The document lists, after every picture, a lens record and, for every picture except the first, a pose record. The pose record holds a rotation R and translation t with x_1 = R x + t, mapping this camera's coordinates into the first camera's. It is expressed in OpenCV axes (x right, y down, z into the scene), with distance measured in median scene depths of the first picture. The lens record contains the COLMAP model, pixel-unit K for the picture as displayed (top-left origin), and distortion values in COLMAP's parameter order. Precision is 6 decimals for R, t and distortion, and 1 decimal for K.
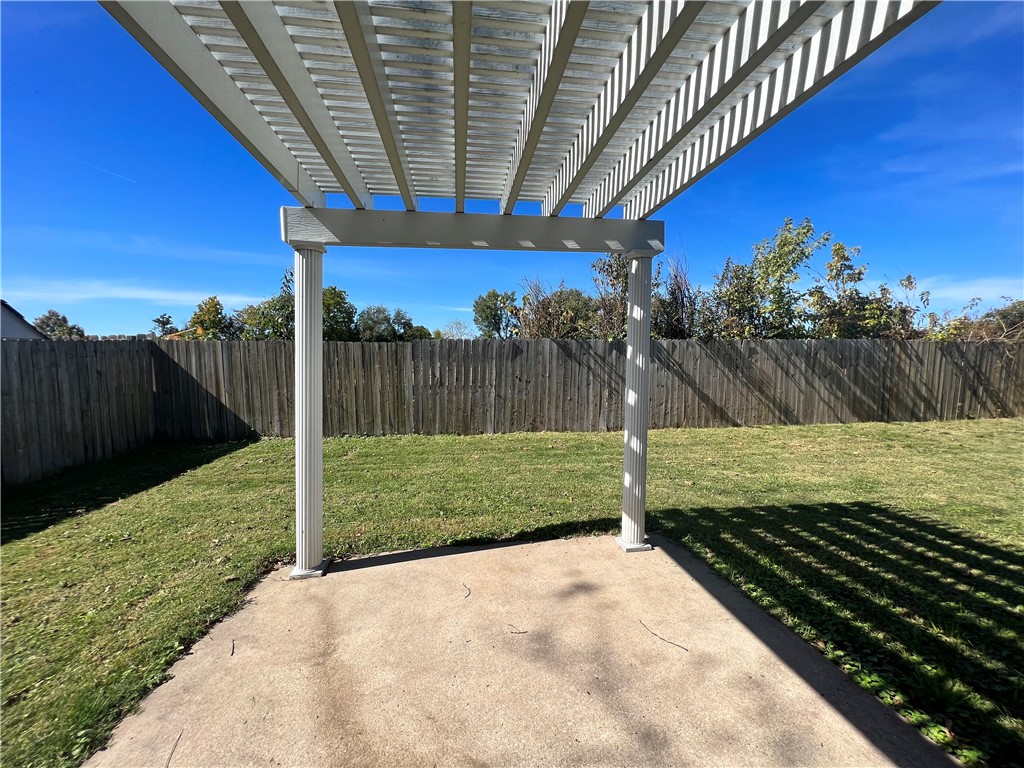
lens RADIAL K [[407.6, 0, 512.8], [0, 407.6, 379.8], [0, 0, 1]] dist [-0.000207, 0.000083]
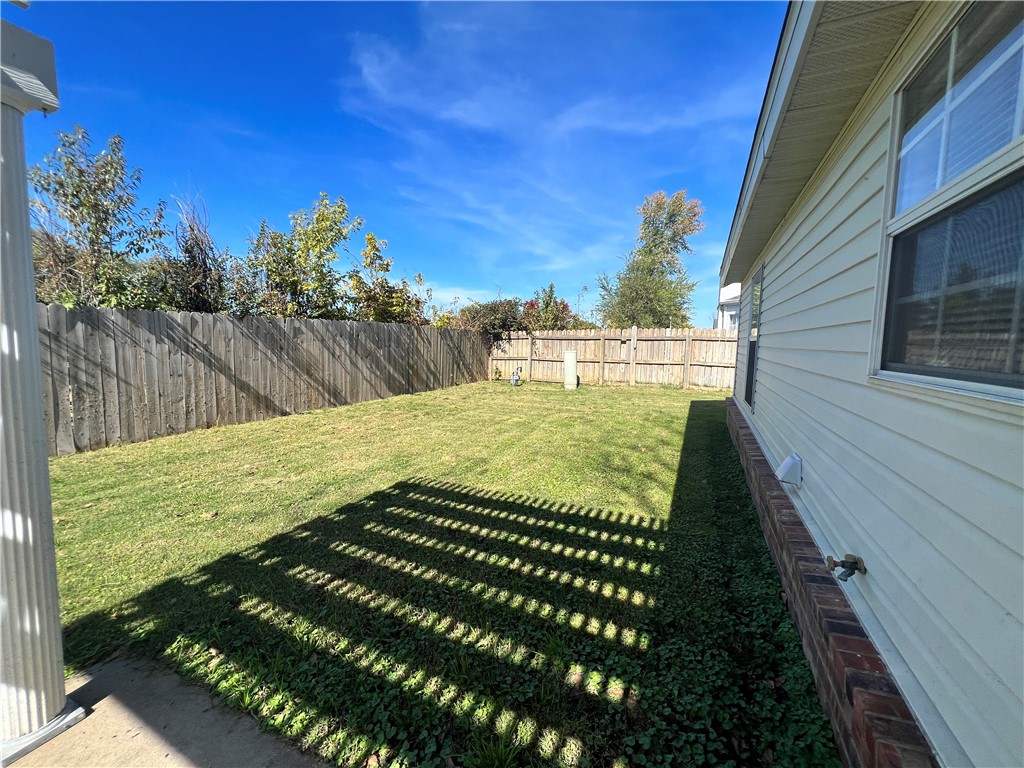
lens RADIAL K [[407.6, 0, 512.8], [0, 407.6, 379.8], [0, 0, 1]] dist [-0.000207, 0.000083]
pose [[0.544099, -0.069904, 0.836104, 0.080658], [0.030310, 0.997510, 0.063674, -0.004949], [-0.838474, -0.009303, 0.544863, 0.098498]]
